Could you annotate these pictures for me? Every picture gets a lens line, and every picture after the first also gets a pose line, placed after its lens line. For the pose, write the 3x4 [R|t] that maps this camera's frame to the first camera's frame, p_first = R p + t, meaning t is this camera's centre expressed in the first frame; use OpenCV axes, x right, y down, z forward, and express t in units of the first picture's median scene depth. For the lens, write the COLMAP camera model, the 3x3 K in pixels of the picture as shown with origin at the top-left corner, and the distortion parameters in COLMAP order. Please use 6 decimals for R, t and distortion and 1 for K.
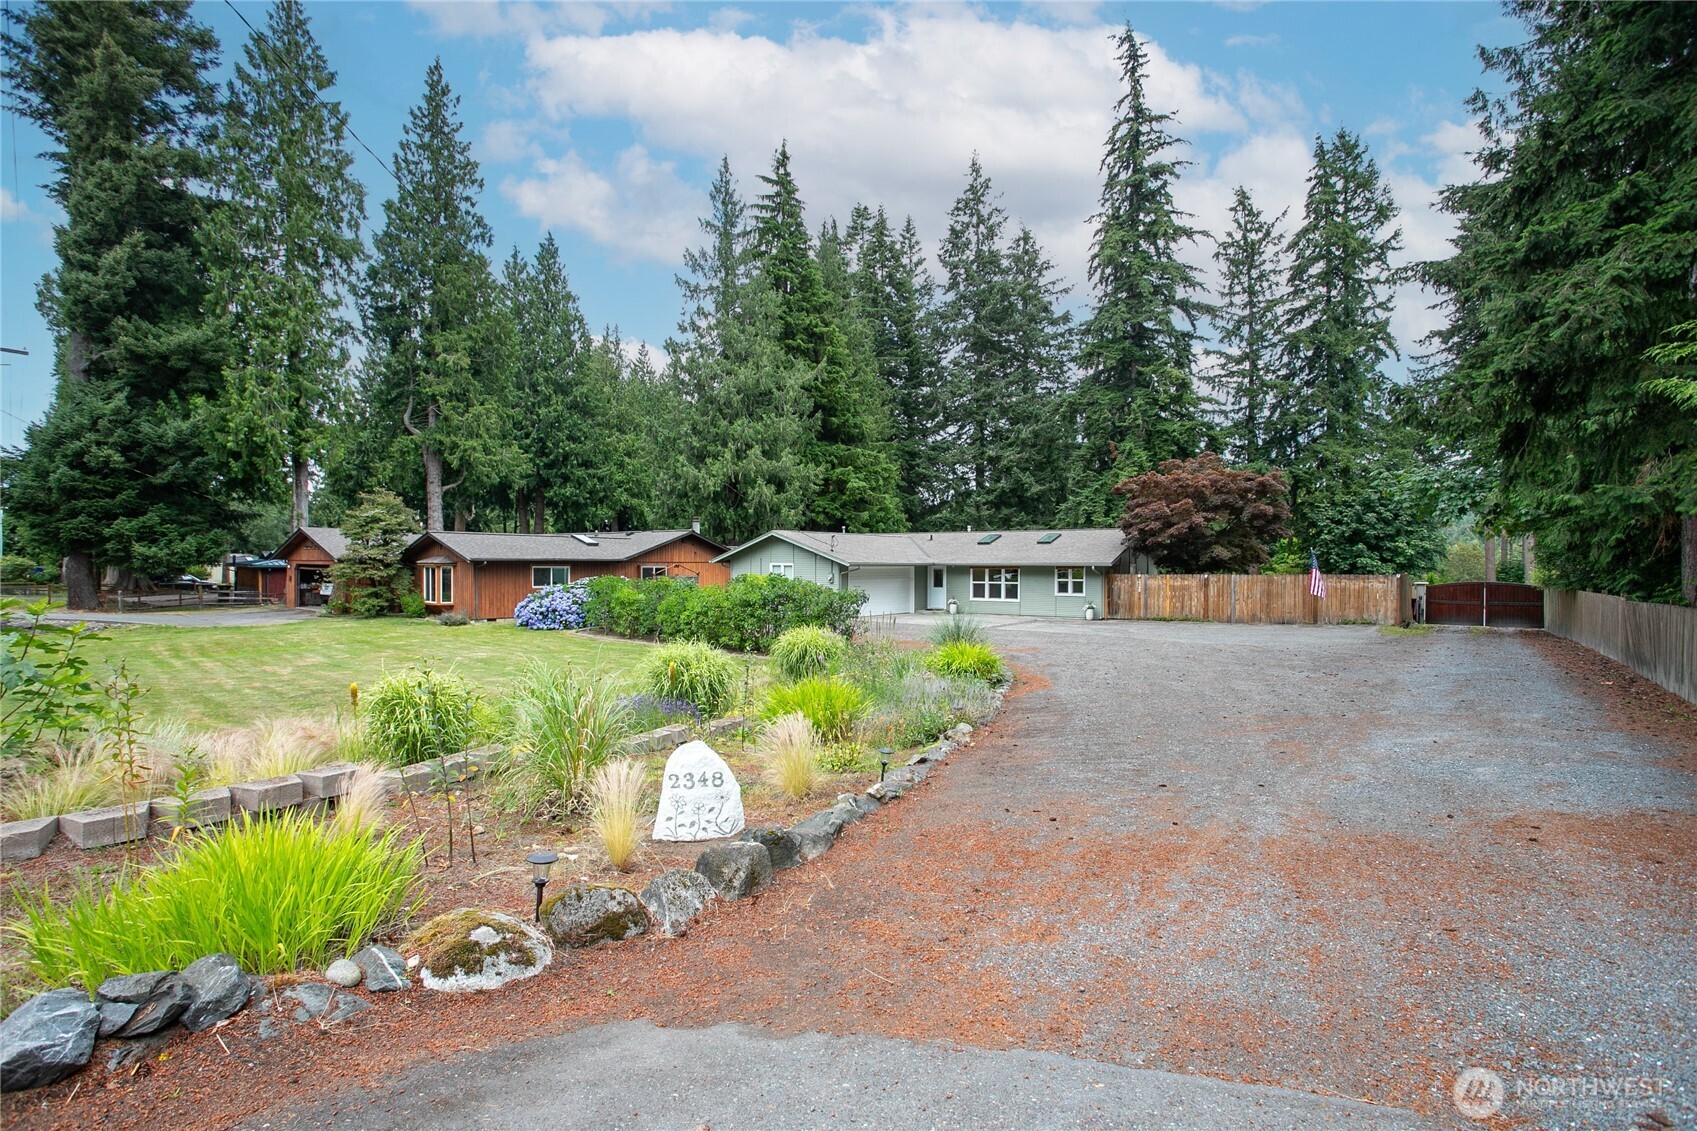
lens RADIAL K [[811.2, 0, 848.5], [0, 811.2, 565.5], [0, 0, 1]] dist [-0.062643, 0.024598]
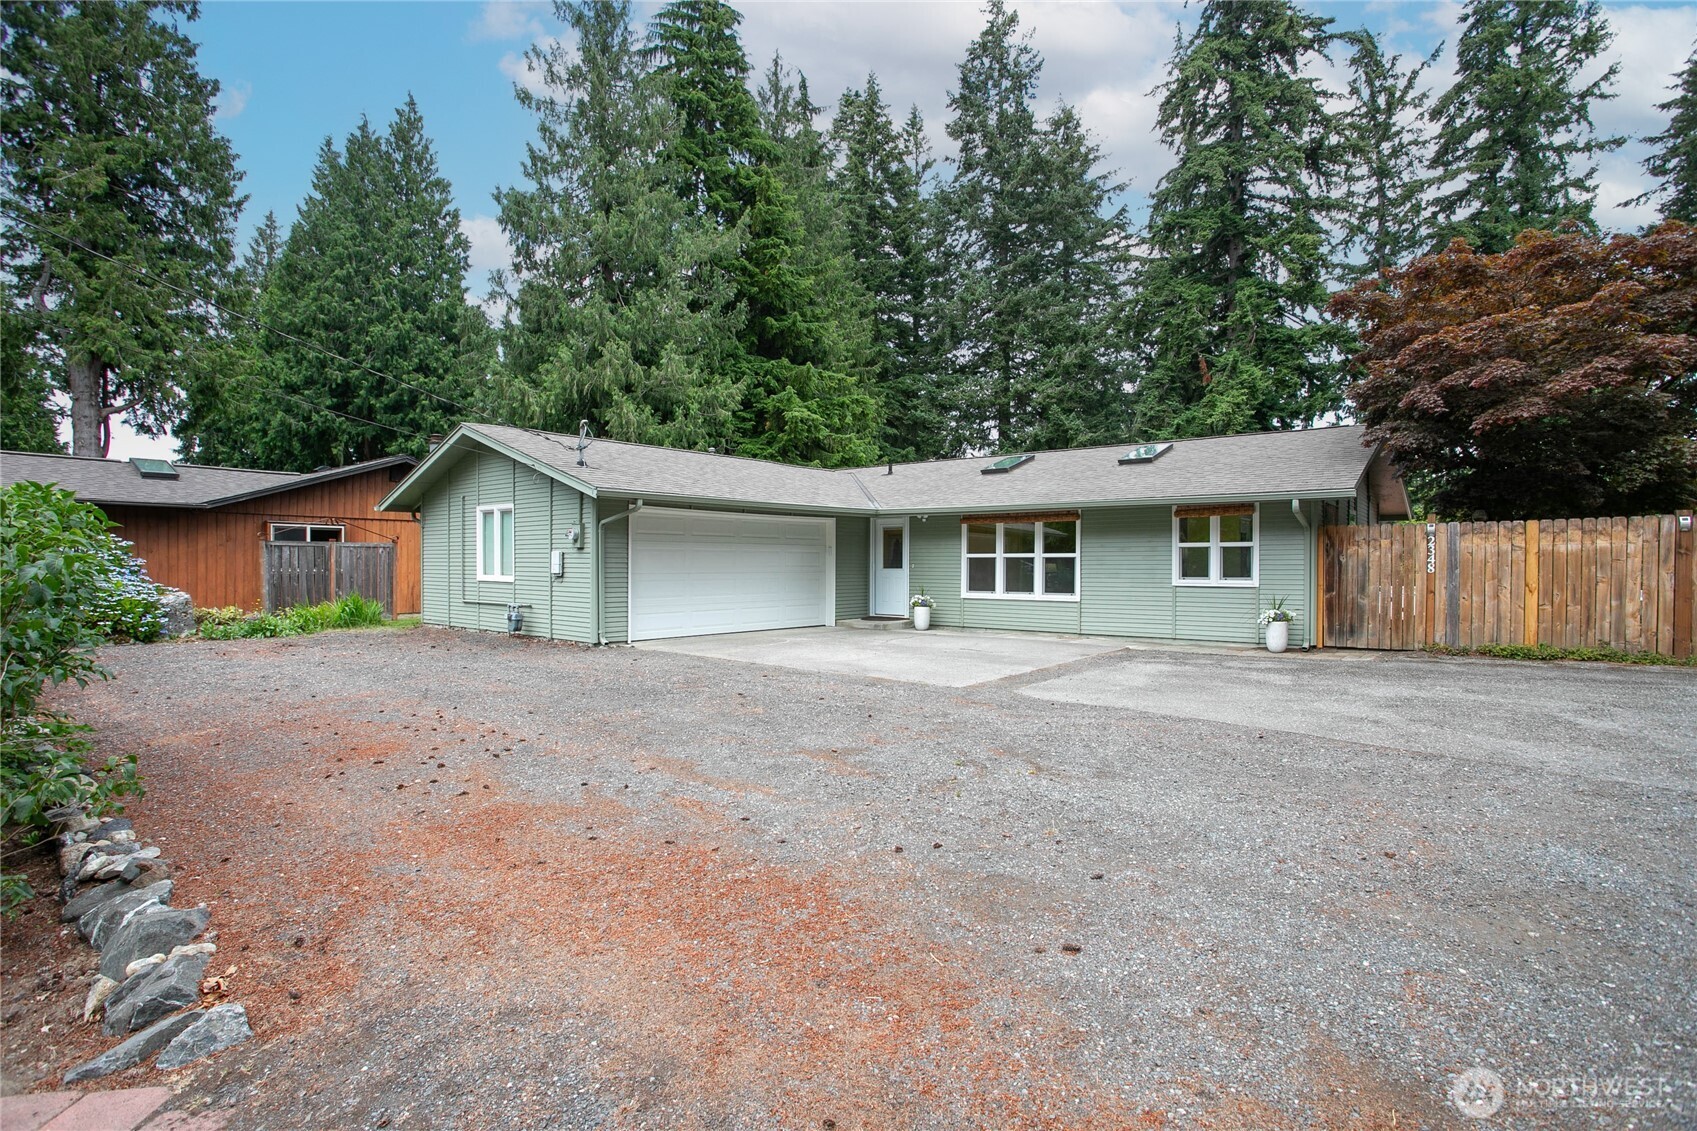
lens RADIAL K [[811.2, 0, 848.5], [0, 811.2, 565.5], [0, 0, 1]] dist [-0.062643, 0.024598]
pose [[0.999228, 0.000884, -0.039275, 0.057265], [-0.000889, 1.000000, -0.000111, 0.013931], [0.039275, 0.000146, 0.999228, 0.303310]]
